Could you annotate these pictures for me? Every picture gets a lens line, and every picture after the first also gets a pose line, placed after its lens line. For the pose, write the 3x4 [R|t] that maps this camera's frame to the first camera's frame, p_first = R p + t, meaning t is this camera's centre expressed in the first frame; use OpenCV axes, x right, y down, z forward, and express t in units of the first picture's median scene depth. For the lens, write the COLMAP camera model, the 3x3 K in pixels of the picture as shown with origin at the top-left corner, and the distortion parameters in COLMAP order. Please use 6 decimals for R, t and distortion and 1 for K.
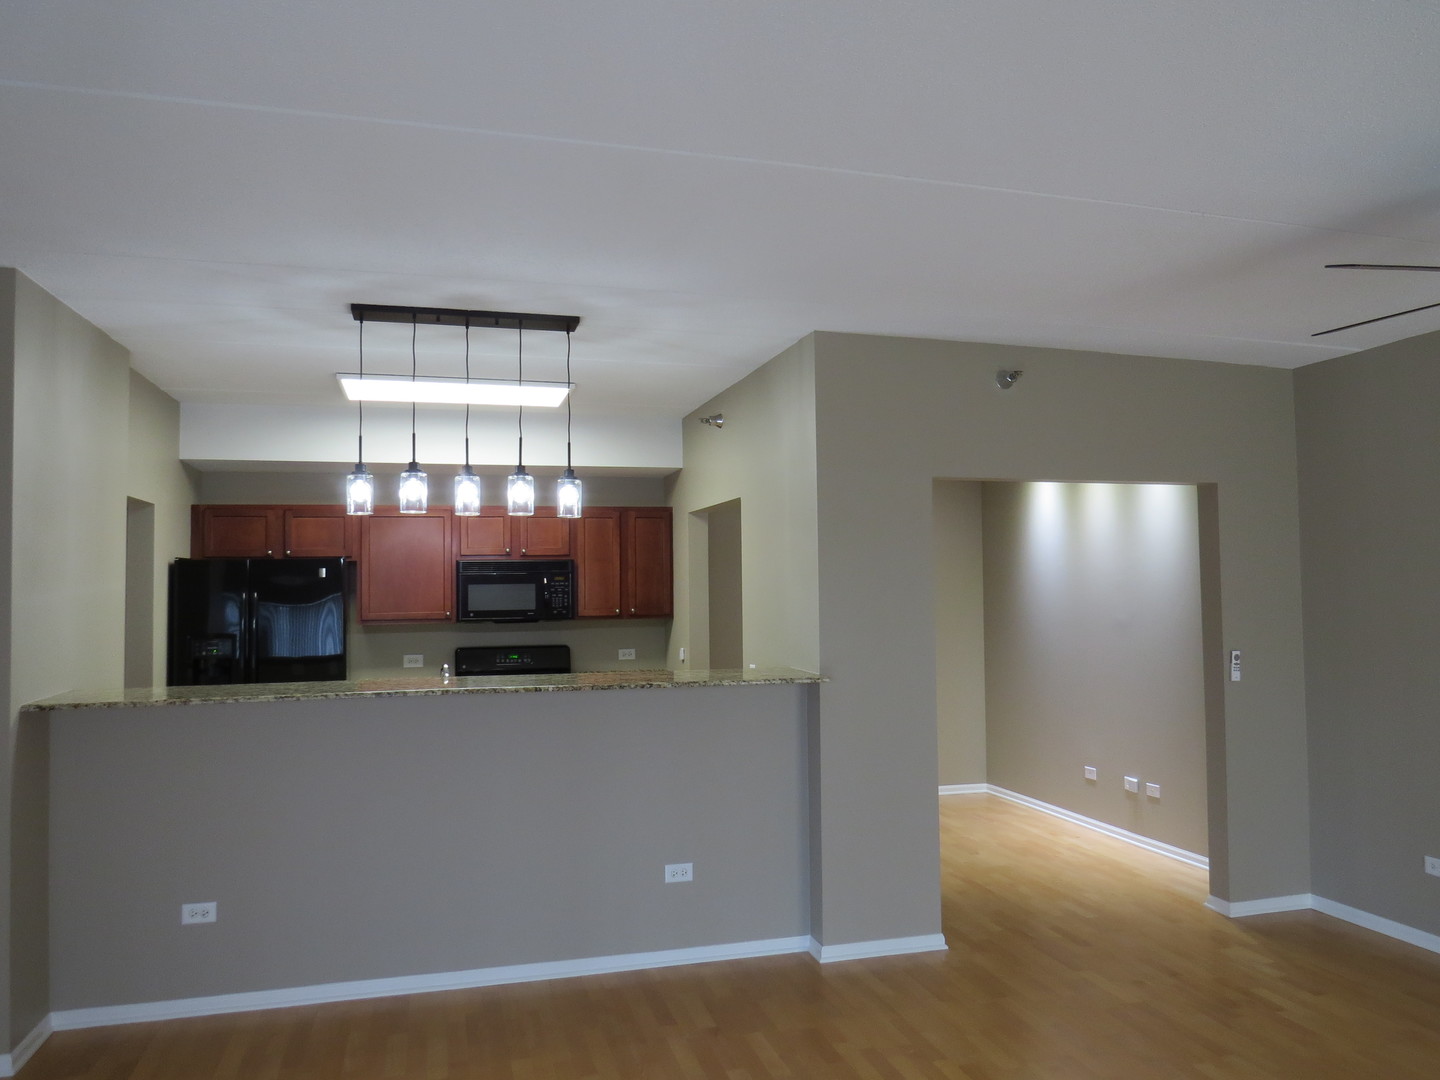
lens RADIAL K [[1036.8, 0, 711.1], [0, 1036.8, 538.5], [0, 0, 1]] dist [-0.005928, -0.007149]
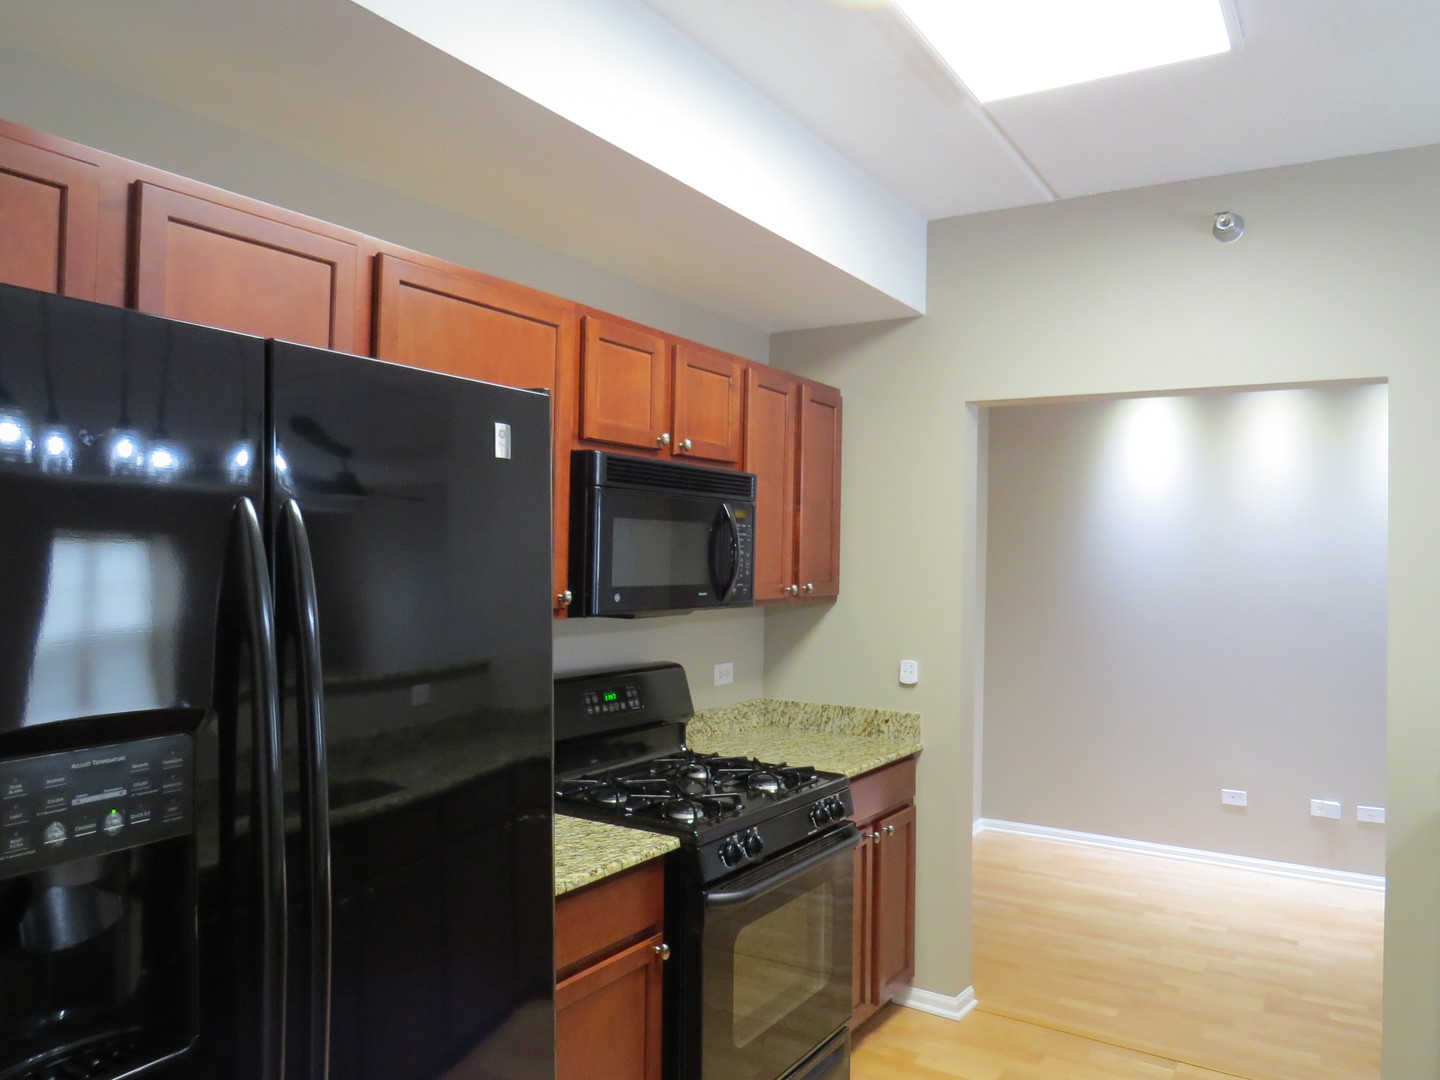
lens RADIAL K [[1036.8, 0, 727.5], [0, 1036.8, 537.7], [0, 0, 1]] dist [-0.005928, -0.007149]
pose [[0.735959, 0.037942, 0.675962, -0.462564], [-0.058431, 0.998263, 0.007585, 0.047030], [-0.674500, -0.045079, 0.736897, 0.702524]]
